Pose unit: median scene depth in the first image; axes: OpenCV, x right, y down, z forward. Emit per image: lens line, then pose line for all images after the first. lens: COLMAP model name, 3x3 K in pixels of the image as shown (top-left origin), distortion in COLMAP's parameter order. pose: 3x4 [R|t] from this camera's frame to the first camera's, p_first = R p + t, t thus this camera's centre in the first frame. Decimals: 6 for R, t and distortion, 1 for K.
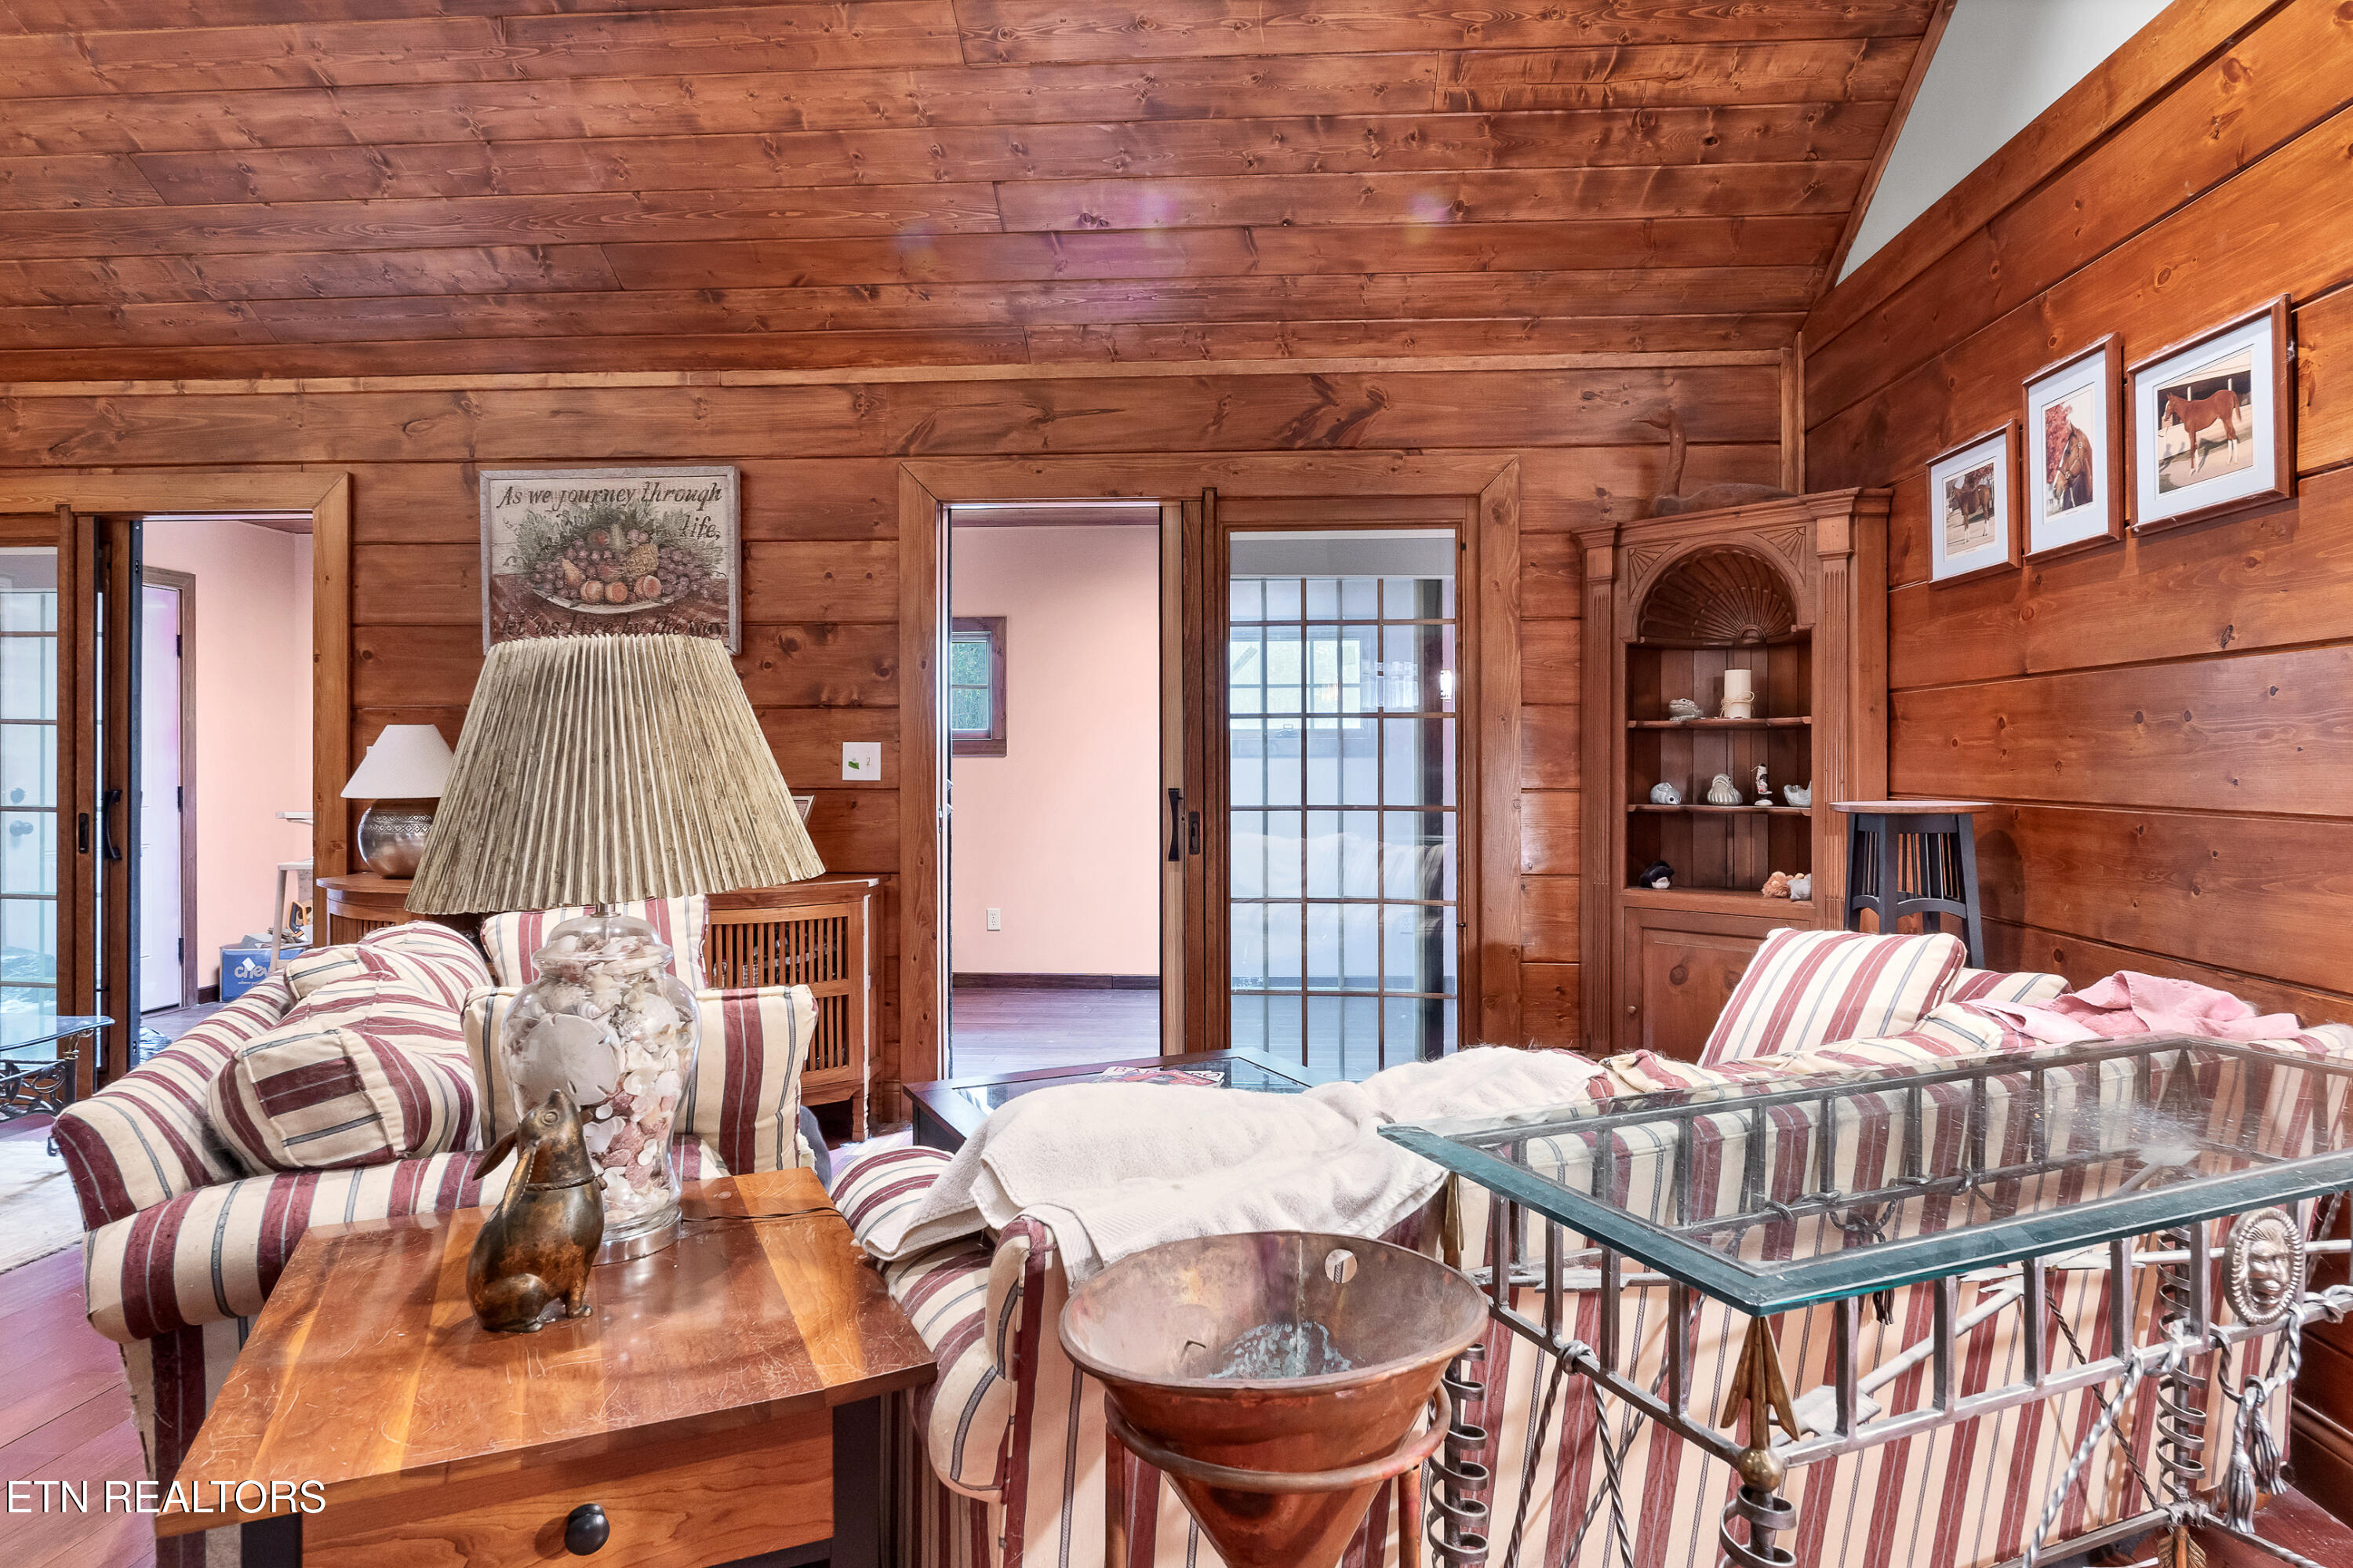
lens RADIAL K [[1407.9, 0, 1186.1], [0, 1407.9, 759.3], [0, 0, 1]] dist [-0.003841, -0.002205]
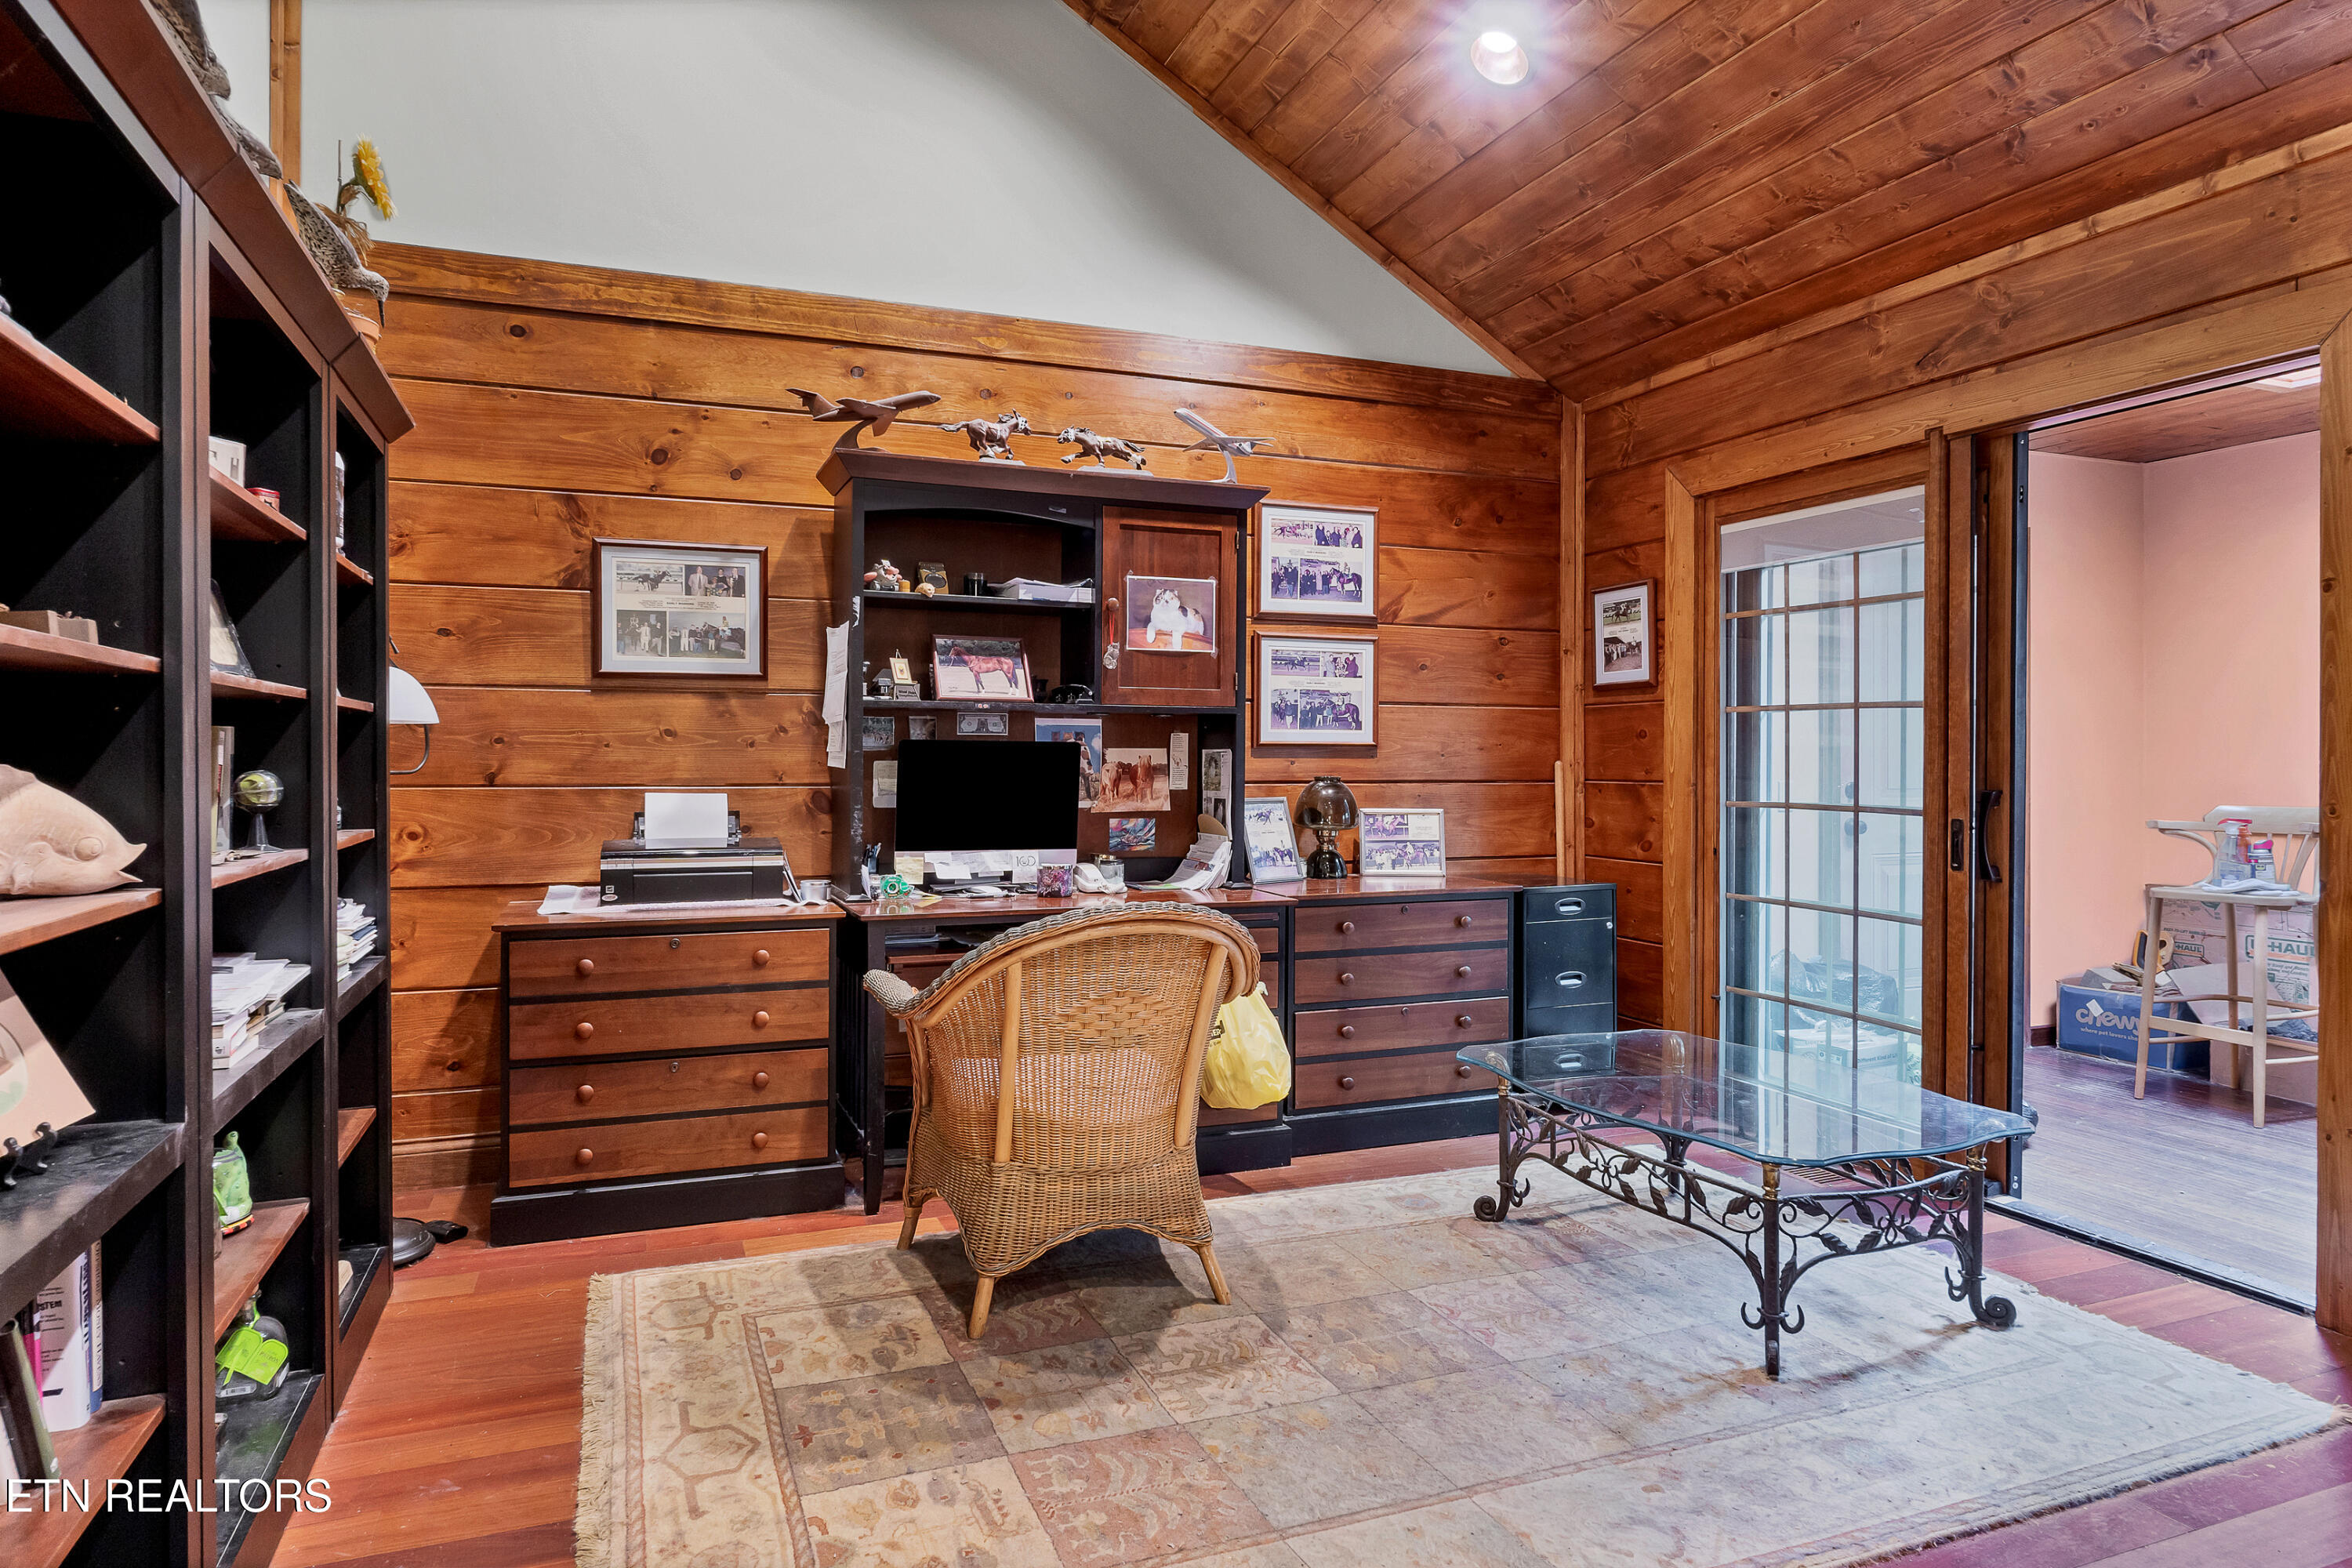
lens RADIAL K [[1407.2, 0, 1122.2], [0, 1407.2, 773.8], [0, 0, 1]] dist [-0.003841, -0.002205]
pose [[0.429986, 0.009995, -0.902780, -0.302971], [0.005272, 0.999894, 0.013581, 0.000359], [0.902820, -0.010599, 0.429887, 0.264138]]
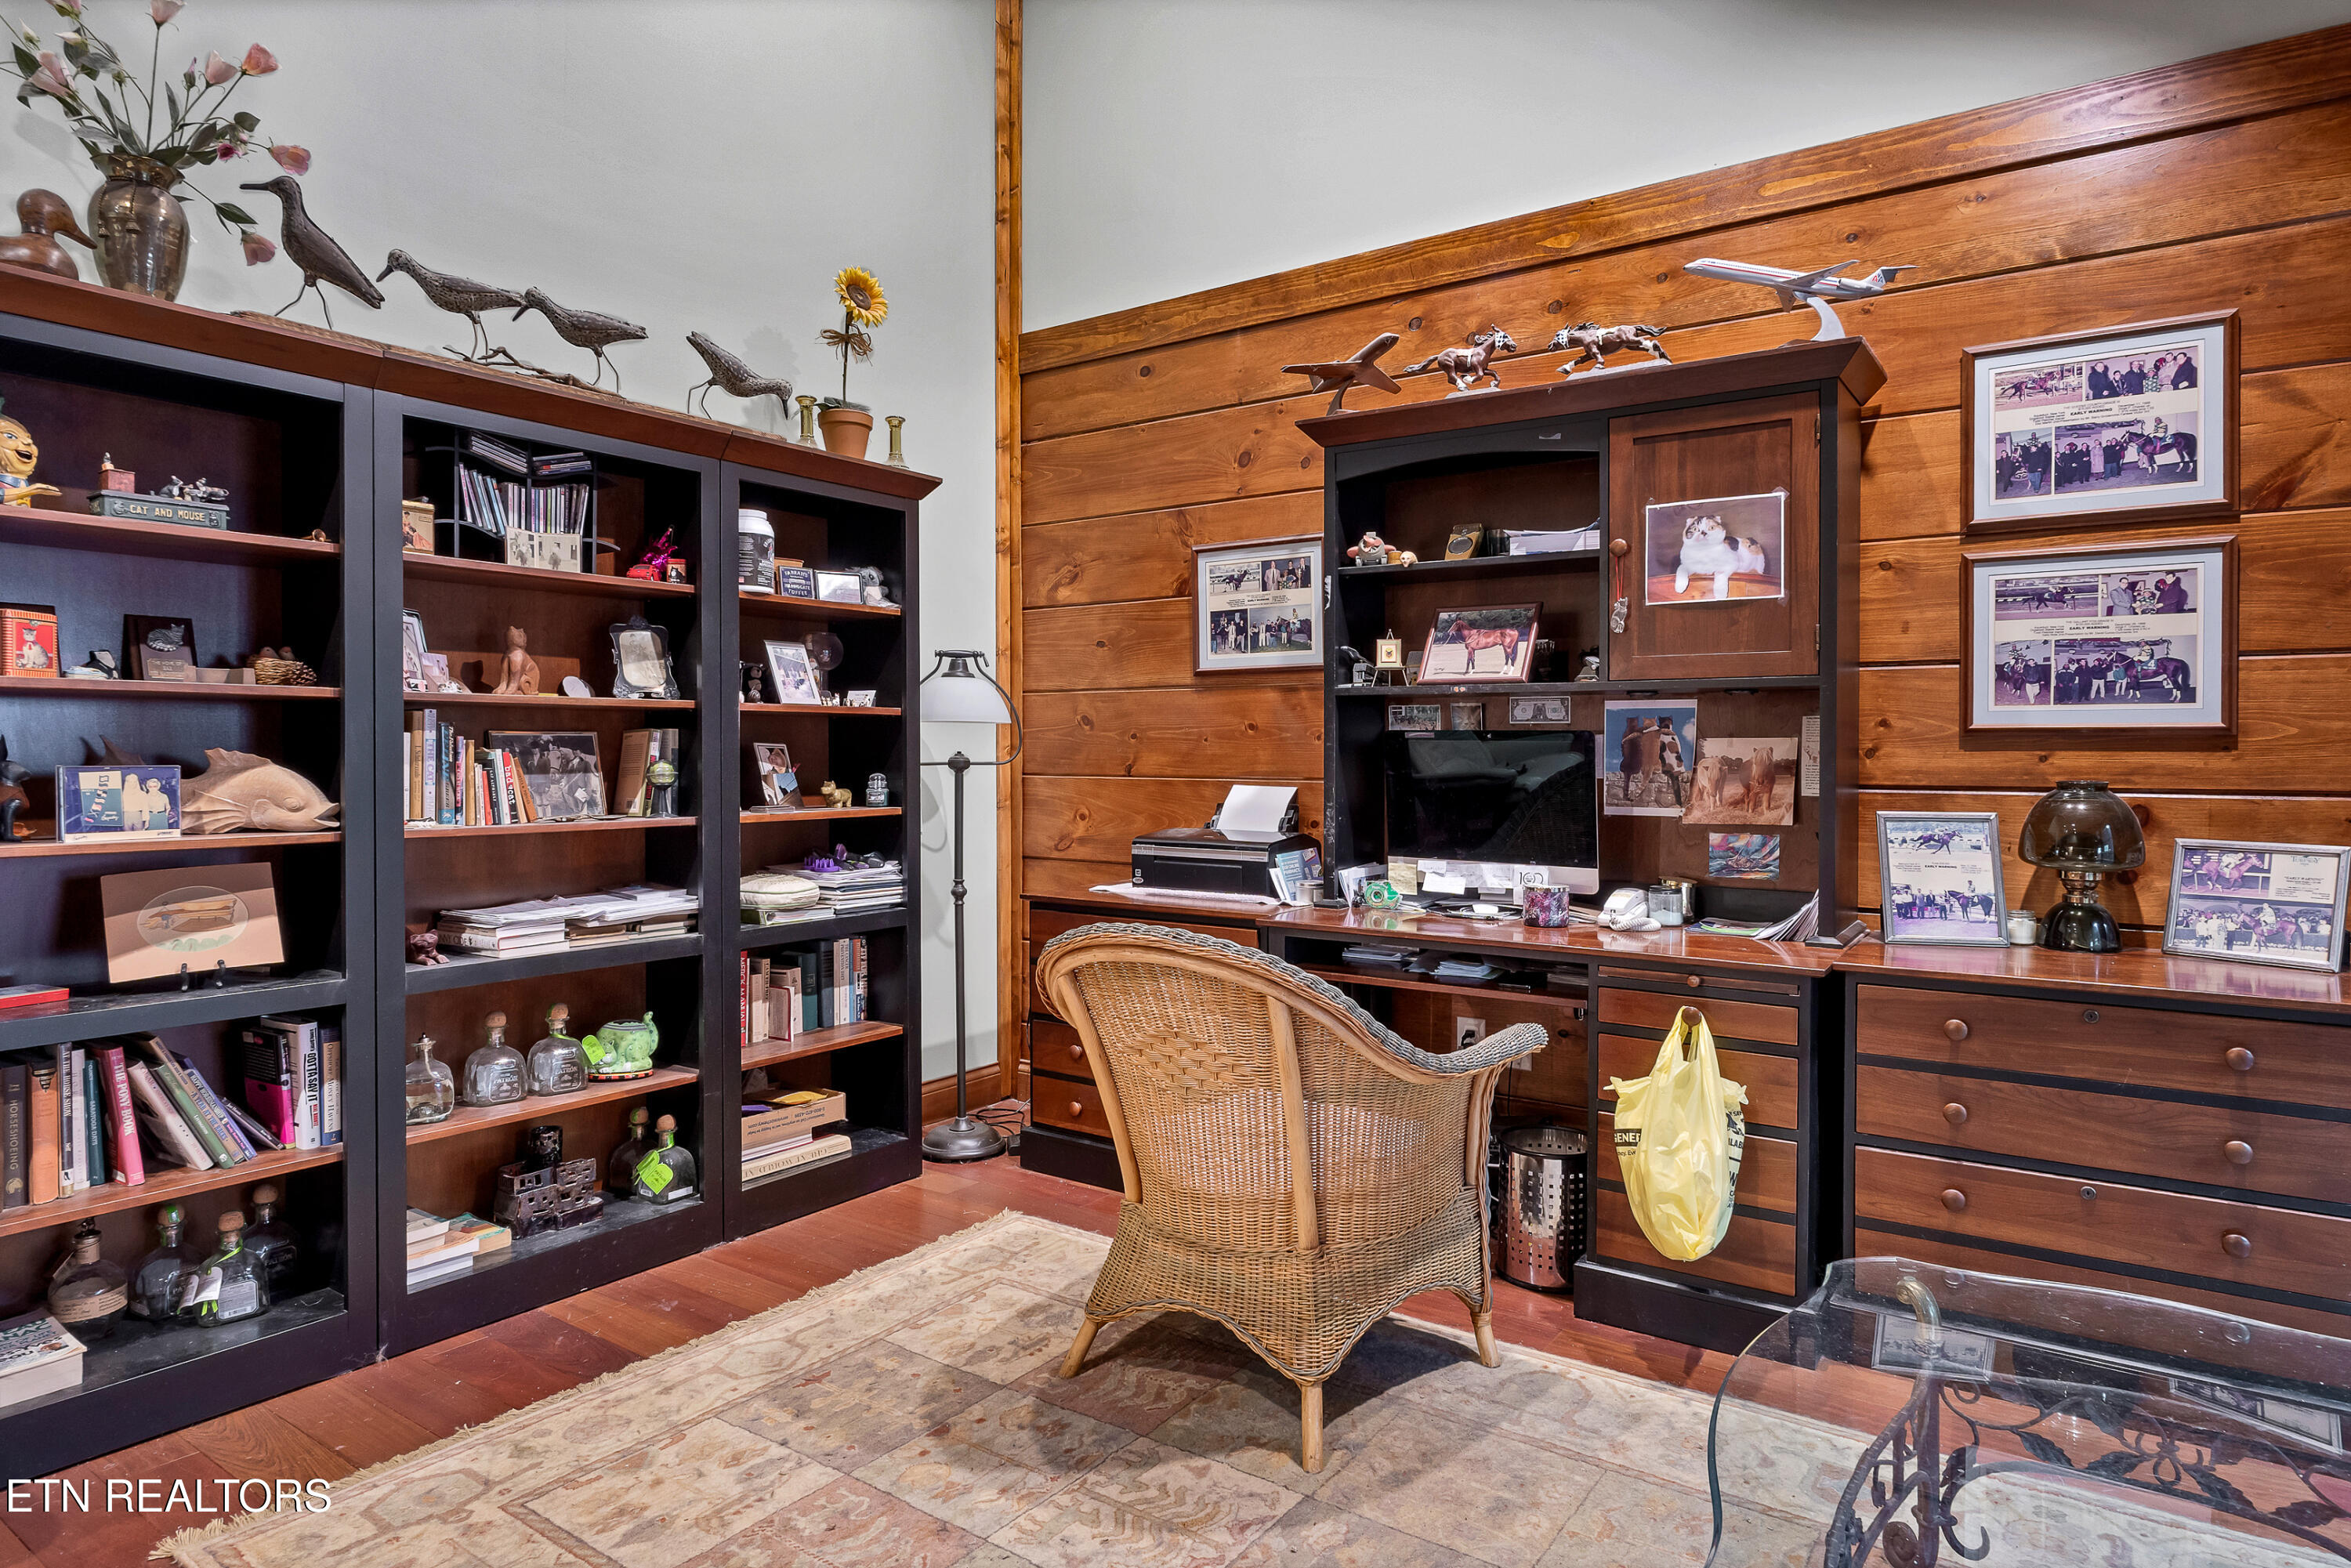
lens RADIAL K [[1406.6, 0, 1244.9], [0, 1406.6, 779.1], [0, 0, 1]] dist [-0.003841, -0.002205]
pose [[-0.523502, 0.014293, -0.851904, -0.449688], [0.003958, 0.999889, 0.014343, 0.005701], [0.852015, 0.004137, -0.523501, 0.865677]]
